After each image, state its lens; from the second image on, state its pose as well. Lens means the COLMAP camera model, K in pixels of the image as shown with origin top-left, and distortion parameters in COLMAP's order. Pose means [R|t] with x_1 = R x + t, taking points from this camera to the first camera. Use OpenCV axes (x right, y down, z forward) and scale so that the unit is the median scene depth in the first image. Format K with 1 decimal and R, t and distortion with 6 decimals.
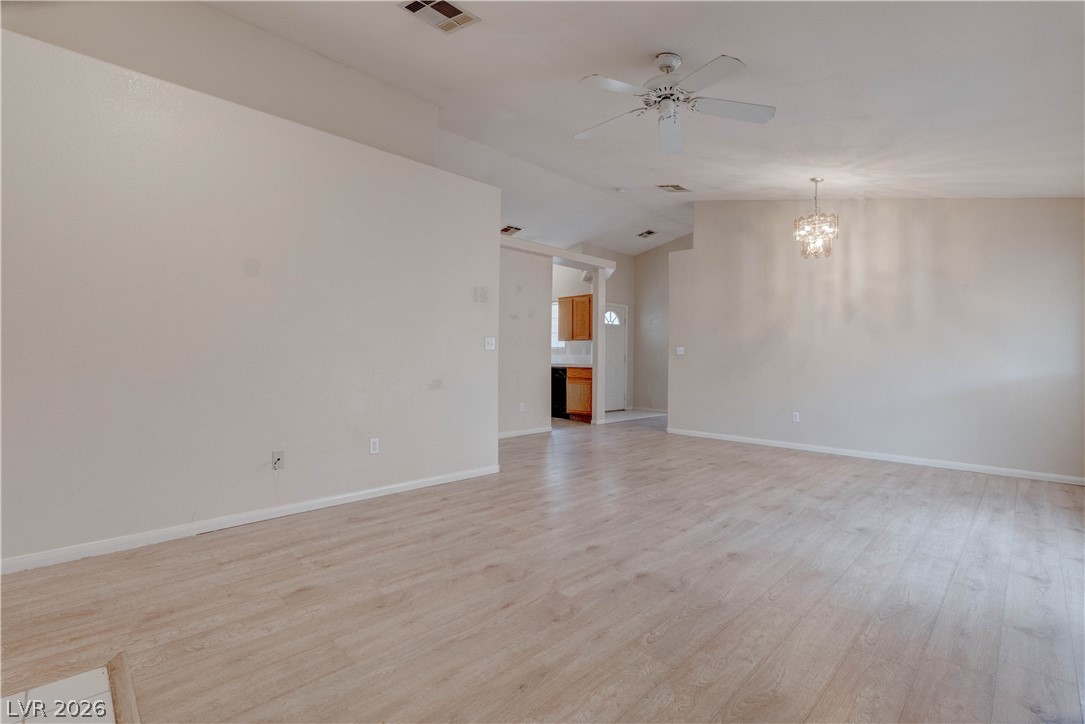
lens RADIAL K [[500.8, 0, 543.7], [0, 500.8, 355.7], [0, 0, 1]] dist [0.001280, 0.000530]
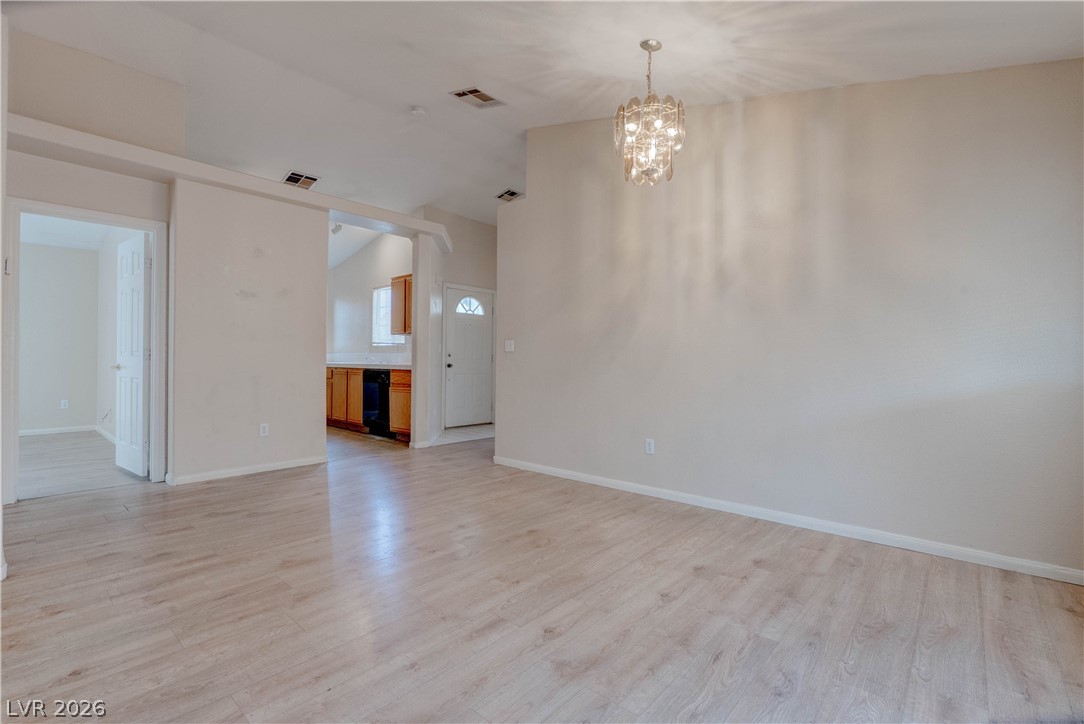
lens RADIAL K [[490.0, 0, 542.0], [0, 490.0, 362.0], [0, 0, 1]] dist [-0.005240, -0.000158]
pose [[0.998690, -0.001300, 0.051151, 0.290863], [0.000789, 0.999950, 0.010016, 0.006040], [-0.051161, -0.009962, 0.998641, 0.327058]]
